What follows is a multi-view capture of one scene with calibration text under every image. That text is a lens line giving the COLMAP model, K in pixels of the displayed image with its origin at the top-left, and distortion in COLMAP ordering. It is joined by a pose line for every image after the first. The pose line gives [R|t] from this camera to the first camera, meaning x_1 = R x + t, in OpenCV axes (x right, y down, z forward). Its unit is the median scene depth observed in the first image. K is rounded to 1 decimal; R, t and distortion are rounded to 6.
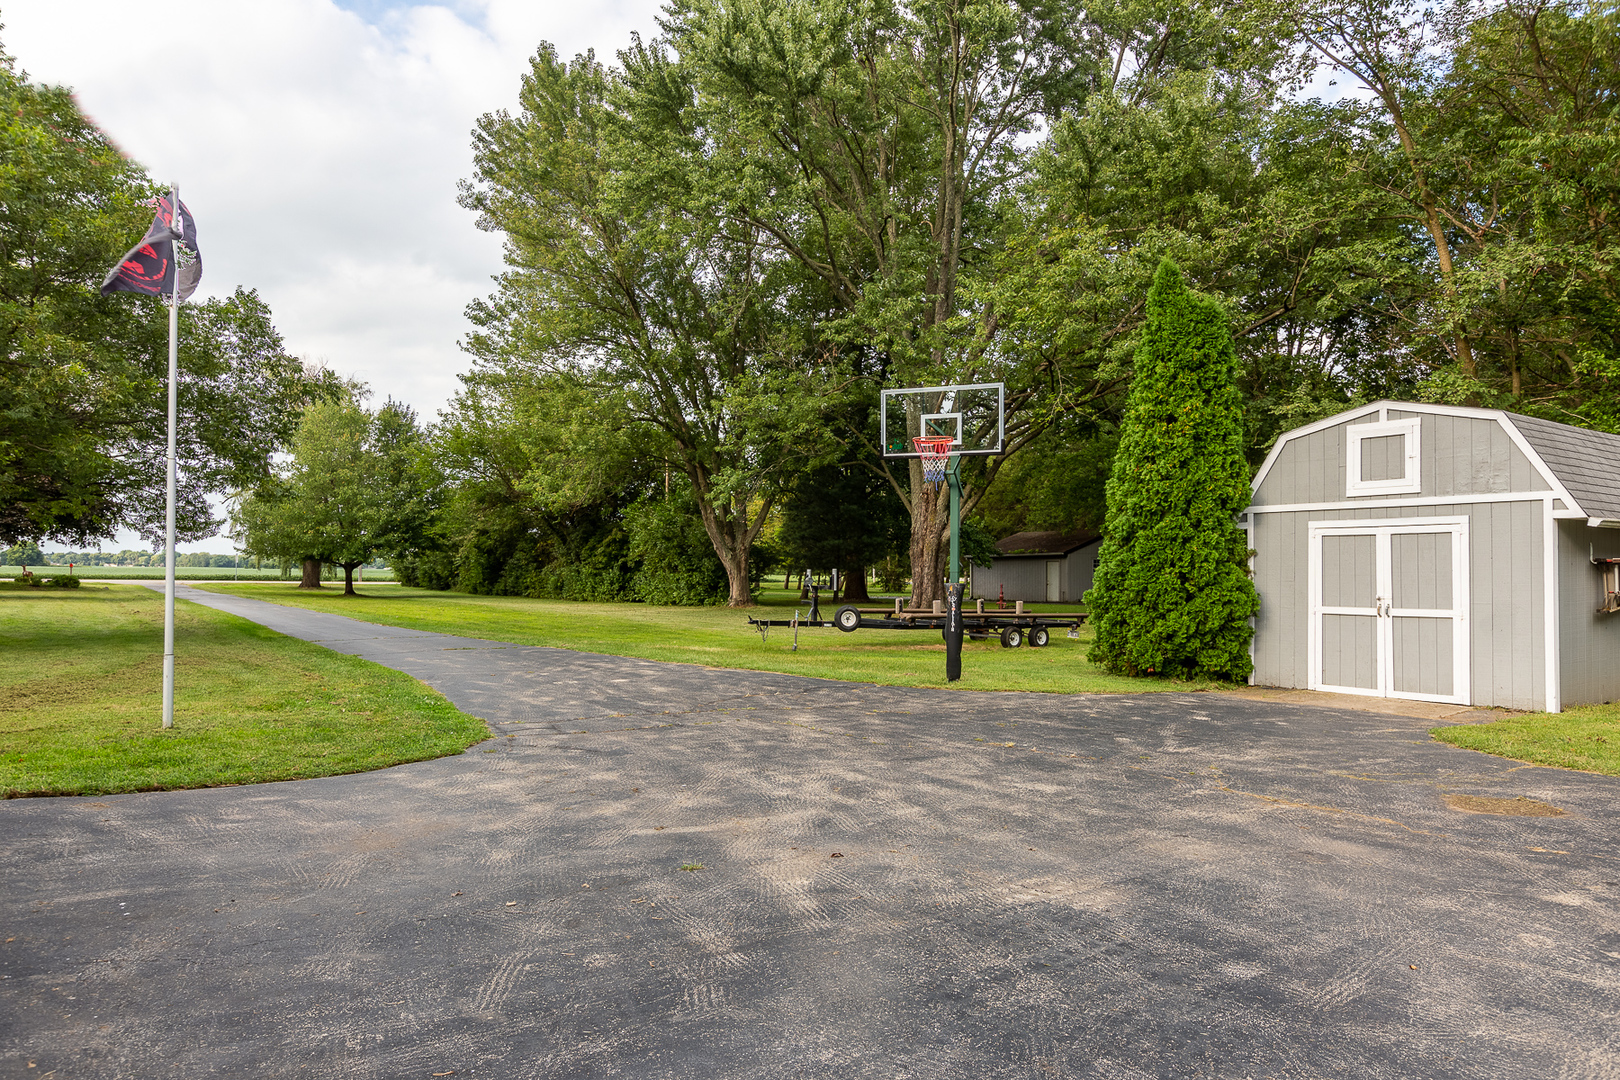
lens RADIAL K [[1083.0, 0, 821.5], [0, 1083.0, 578.7], [0, 0, 1]] dist [0.000459, -0.002238]
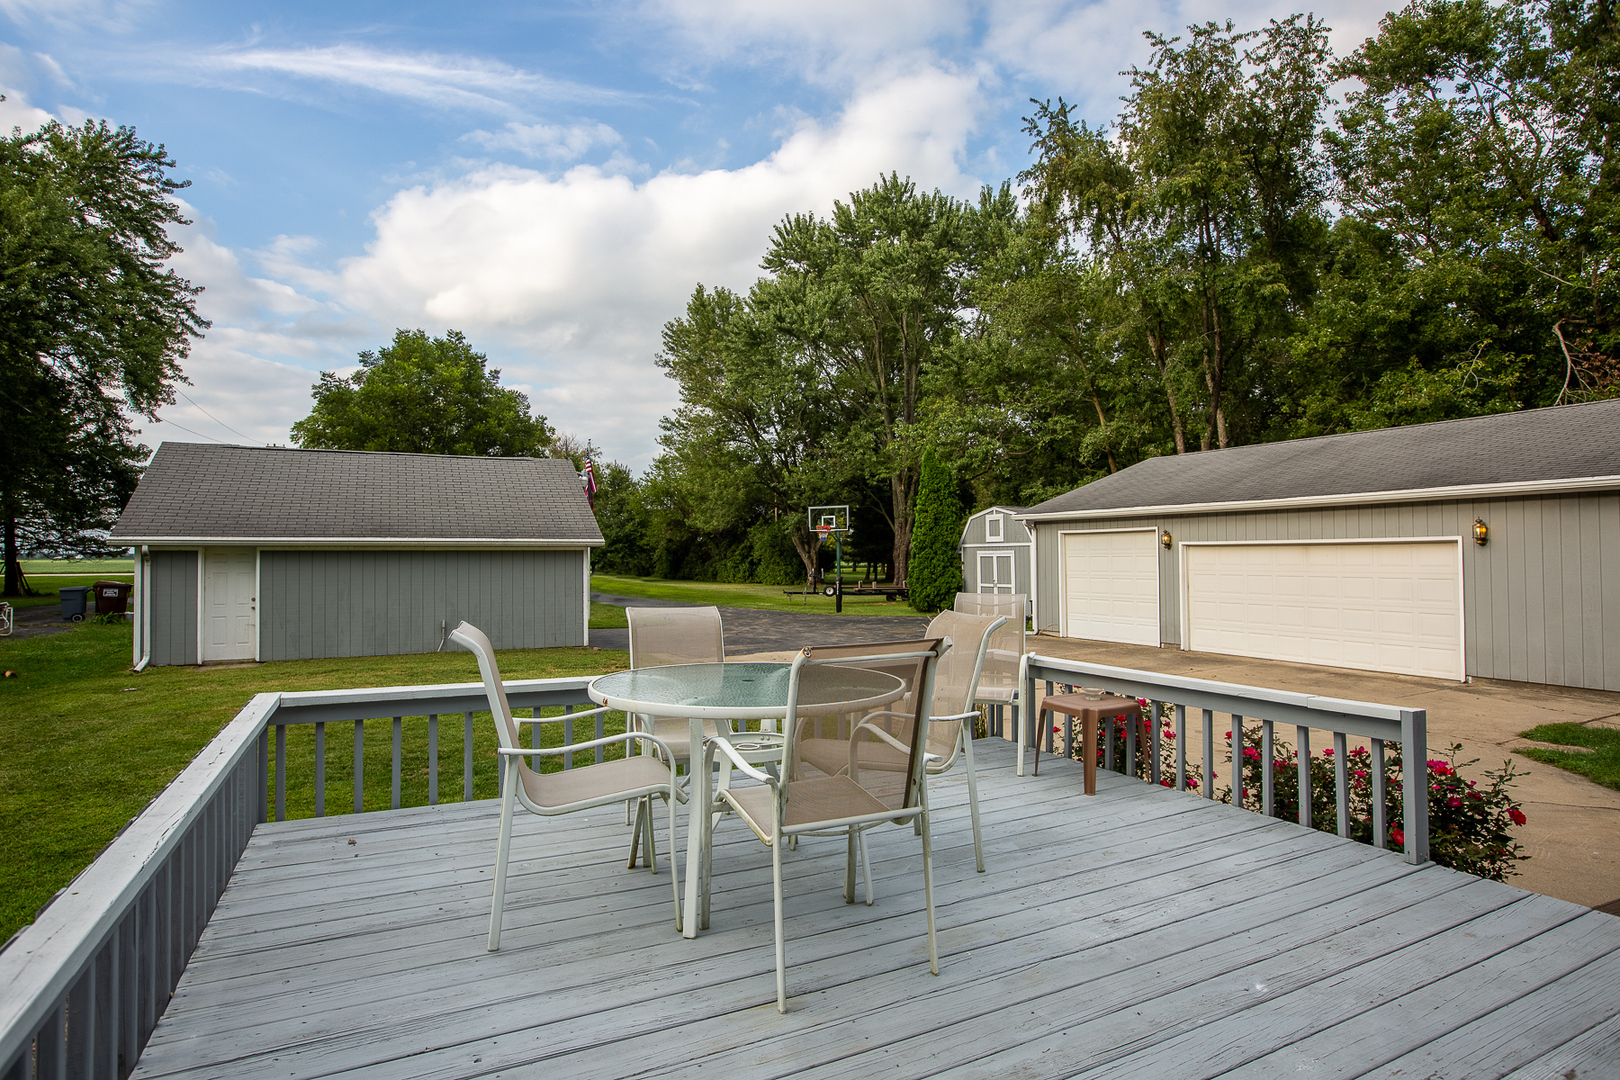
lens RADIAL K [[849.5, 0, 811.6], [0, 849.5, 544.3], [0, 0, 1]] dist [-0.001083, -0.000006]
pose [[0.990322, -0.015765, -0.137892, 0.115383], [0.012765, 0.999663, -0.022615, -0.009676], [0.138202, 0.020636, 0.990189, -0.365756]]
